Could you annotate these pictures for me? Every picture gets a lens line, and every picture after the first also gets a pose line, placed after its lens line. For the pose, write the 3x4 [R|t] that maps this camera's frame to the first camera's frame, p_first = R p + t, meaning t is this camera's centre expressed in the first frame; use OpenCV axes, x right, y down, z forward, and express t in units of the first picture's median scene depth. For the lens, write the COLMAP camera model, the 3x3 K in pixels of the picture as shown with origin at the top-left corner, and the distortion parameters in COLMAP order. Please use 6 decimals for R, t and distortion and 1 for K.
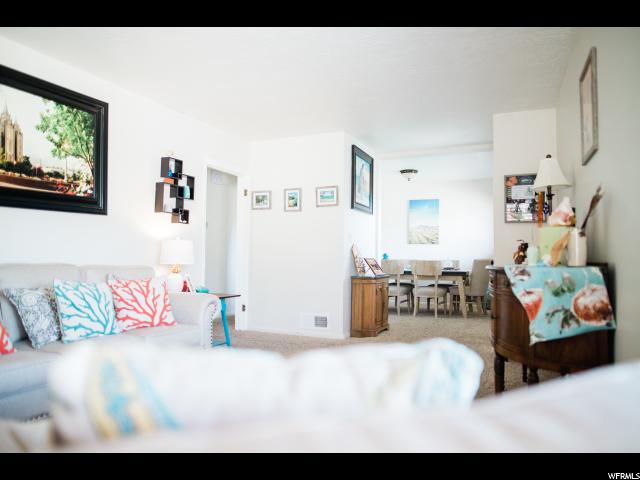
lens RADIAL K [[448.6, 0, 322.1], [0, 448.6, 241.0], [0, 0, 1]] dist [-0.032047, 0.018604]
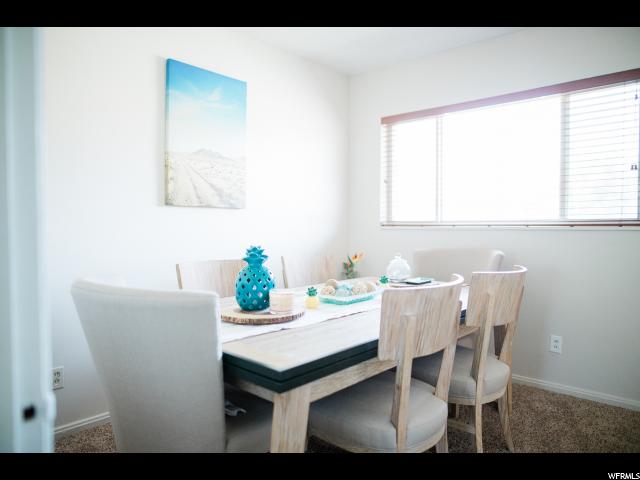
lens RADIAL K [[448.6, 0, 321.1], [0, 448.6, 240.0], [0, 0, 1]] dist [-0.032047, 0.018604]
pose [[0.329173, -0.042335, 0.943320, -0.055959], [-0.031615, 0.997940, 0.055818, 0.009294], [-0.943740, -0.048197, 0.327157, 0.818166]]
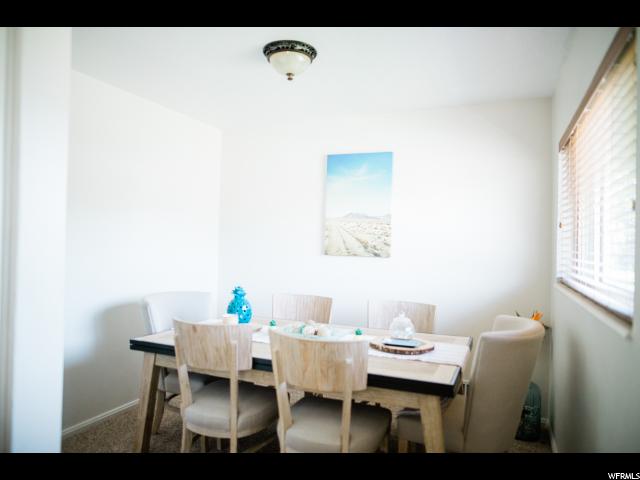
lens RADIAL K [[448.6, 0, 319.9], [0, 448.6, 239.1], [0, 0, 1]] dist [-0.032047, 0.018604]
pose [[0.999704, 0.014409, 0.019585, 0.184223], [-0.014891, 0.999584, 0.024694, -0.020300], [-0.019222, -0.024979, 0.999503, 0.574266]]
